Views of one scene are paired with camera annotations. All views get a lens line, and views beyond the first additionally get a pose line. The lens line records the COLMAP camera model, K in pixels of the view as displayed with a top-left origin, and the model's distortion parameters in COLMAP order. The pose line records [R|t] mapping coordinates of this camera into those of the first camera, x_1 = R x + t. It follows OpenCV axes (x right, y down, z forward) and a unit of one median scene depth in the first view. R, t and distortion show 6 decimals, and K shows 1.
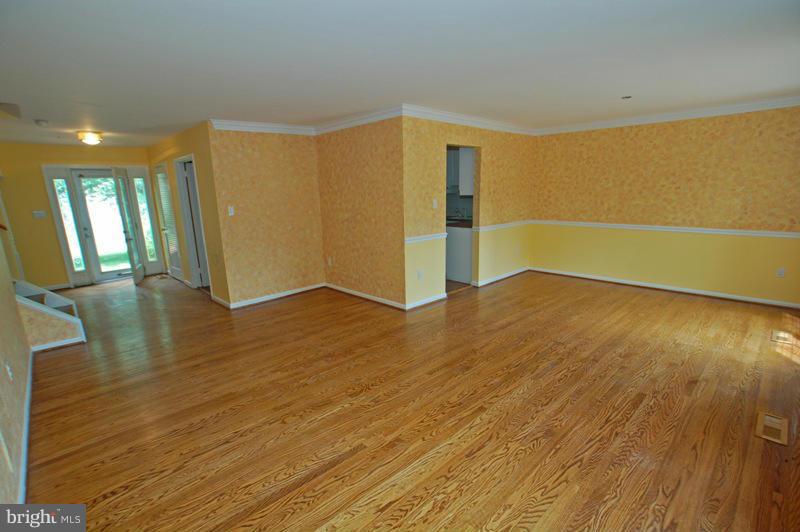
lens RADIAL K [[382.3, 0, 388.9], [0, 382.3, 282.6], [0, 0, 1]] dist [-0.073060, 0.032496]
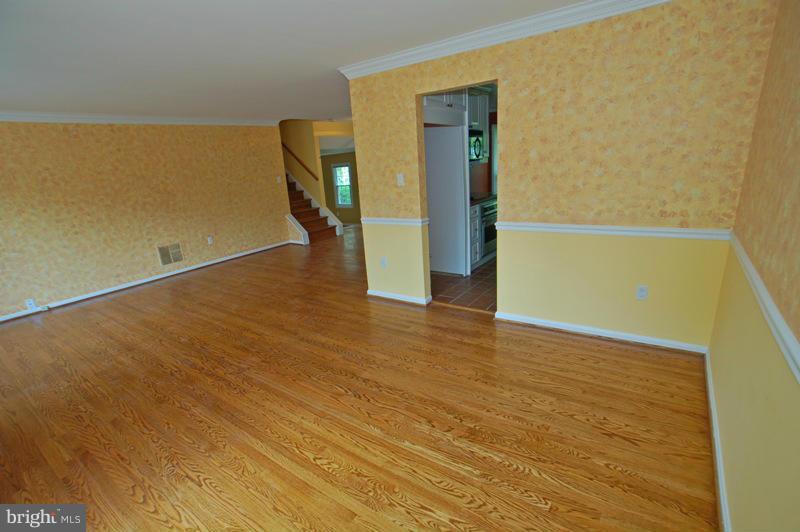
lens RADIAL K [[382.3, 0, 388.9], [0, 382.3, 282.6], [0, 0, 1]] dist [-0.073060, 0.032496]
pose [[0.193867, 0.307584, -0.931562, 0.859837], [-0.168663, 0.945888, 0.277214, -0.209526], [0.966420, 0.103378, 0.235254, 0.778647]]
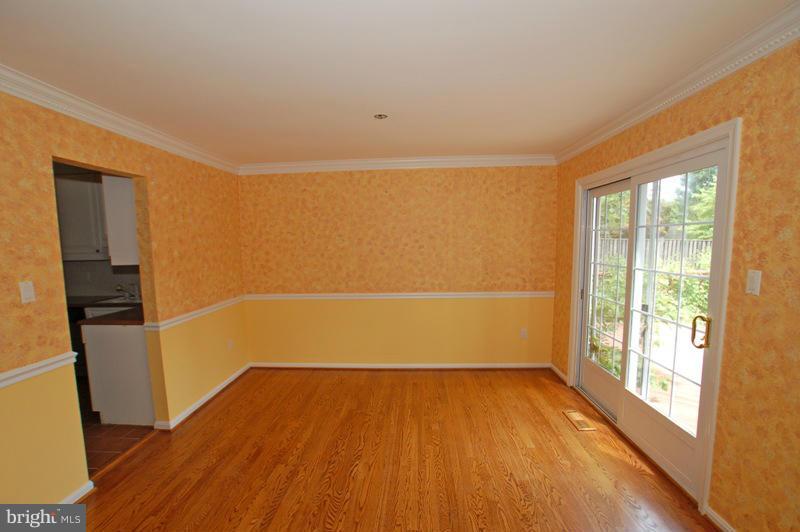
lens RADIAL K [[382.3, 0, 388.9], [0, 382.3, 282.6], [0, 0, 1]] dist [-0.073060, 0.032496]
pose [[0.727717, -0.062833, 0.682993, 0.129395], [0.163902, 0.982876, -0.084213, -0.113509], [-0.666006, 0.173227, 0.725554, 0.425688]]
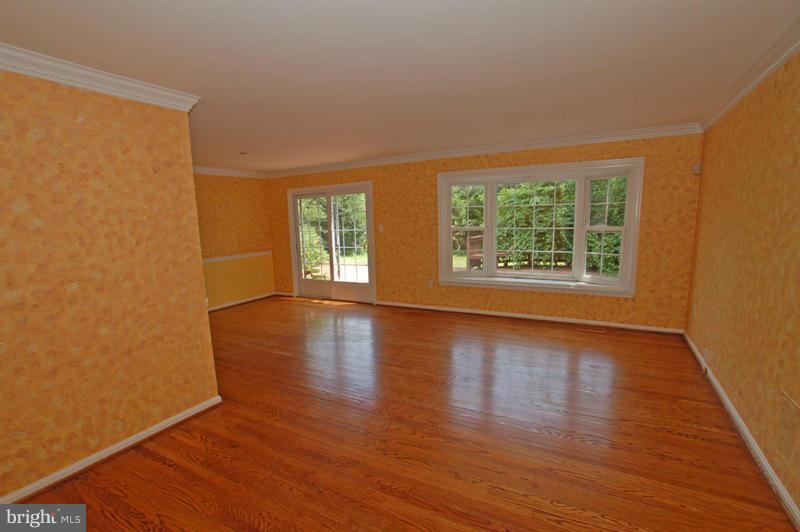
lens RADIAL K [[382.3, 0, 388.9], [0, 382.3, 282.6], [0, 0, 1]] dist [-0.073060, 0.032496]
pose [[-0.288148, -0.123055, 0.949646, -0.595883], [0.270125, 0.940988, 0.203896, -0.167355], [-0.918696, 0.315276, -0.237904, 0.767964]]
